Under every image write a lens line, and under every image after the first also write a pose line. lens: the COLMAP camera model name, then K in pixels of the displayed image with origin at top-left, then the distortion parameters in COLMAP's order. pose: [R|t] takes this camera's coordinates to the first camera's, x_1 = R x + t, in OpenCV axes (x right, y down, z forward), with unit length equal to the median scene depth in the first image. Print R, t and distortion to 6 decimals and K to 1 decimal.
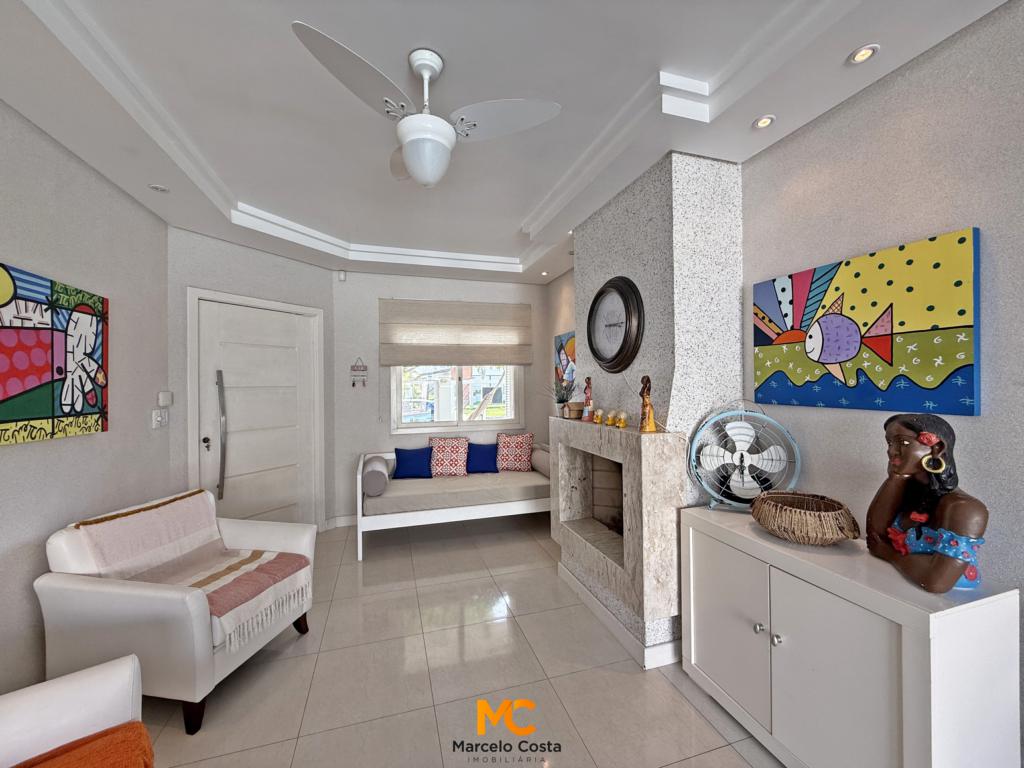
lens RADIAL K [[408.6, 0, 509.1], [0, 408.6, 382.3], [0, 0, 1]] dist [-0.000368, -0.000216]
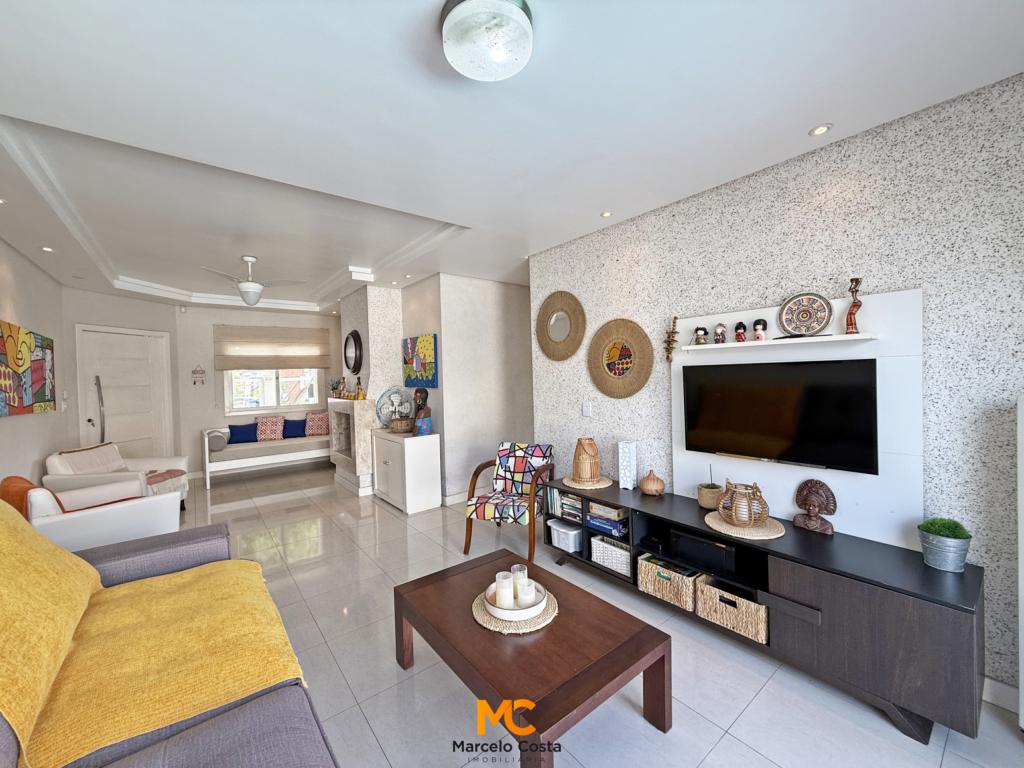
lens RADIAL K [[408.6, 0, 509.1], [0, 408.6, 382.3], [0, 0, 1]] dist [-0.000368, -0.000216]
pose [[0.933765, -0.020254, 0.357314, 0.187189], [0.015814, 0.999757, 0.015342, -0.003448], [-0.357538, -0.008675, 0.933858, -0.962561]]
